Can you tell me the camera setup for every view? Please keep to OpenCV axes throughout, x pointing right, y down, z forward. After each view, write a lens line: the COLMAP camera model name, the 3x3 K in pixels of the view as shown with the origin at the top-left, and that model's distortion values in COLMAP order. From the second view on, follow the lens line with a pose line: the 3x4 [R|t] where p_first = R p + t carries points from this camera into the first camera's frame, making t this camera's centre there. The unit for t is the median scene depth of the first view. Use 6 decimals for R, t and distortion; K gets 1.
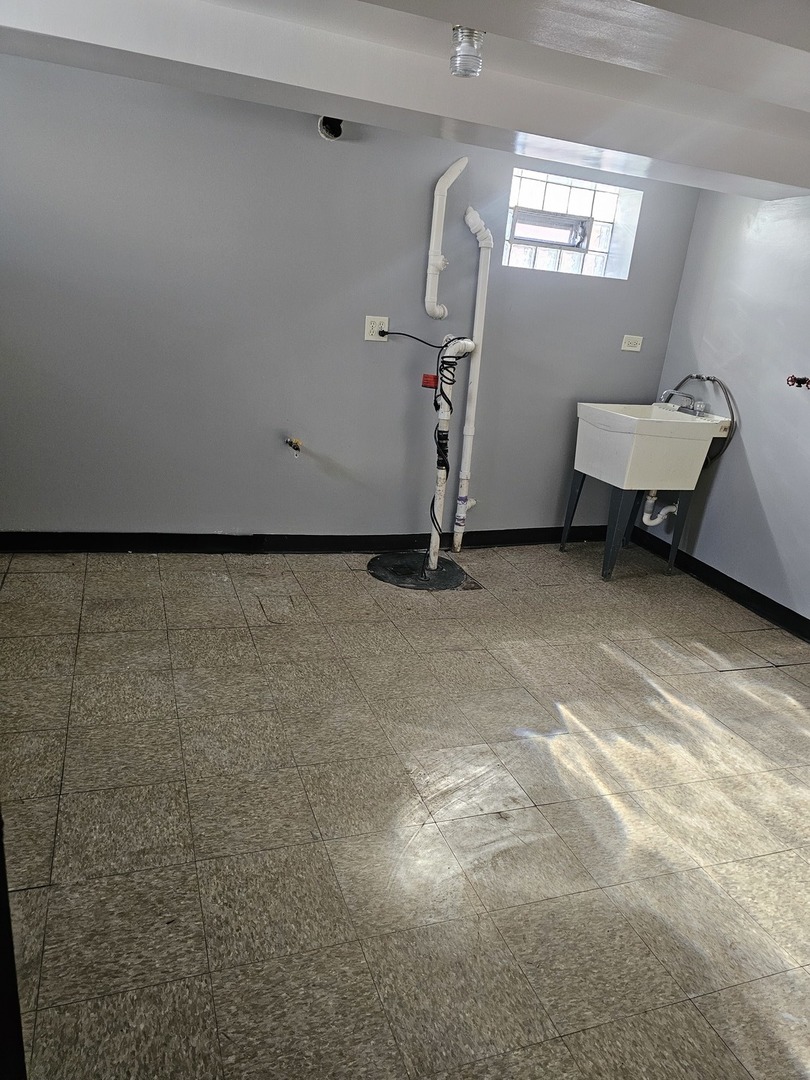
lens RADIAL K [[727.2, 0, 405.0], [0, 727.2, 541.3], [0, 0, 1]] dist [0.041287, -0.032201]
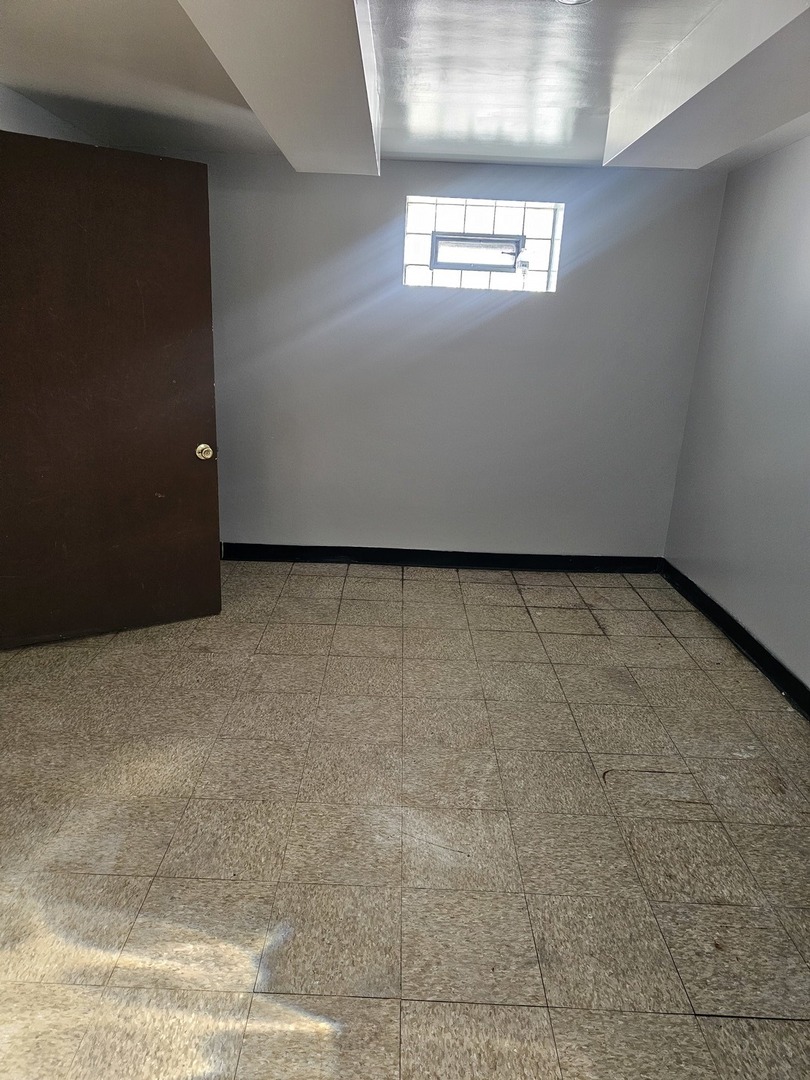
lens RADIAL K [[727.2, 0, 404.3], [0, 727.2, 539.0], [0, 0, 1]] dist [0.041287, -0.032201]
pose [[-0.345056, 0.167926, -0.923438, 0.770840], [-0.364713, 0.882559, 0.296772, -0.353688], [0.864824, 0.439193, -0.243288, 1.198786]]
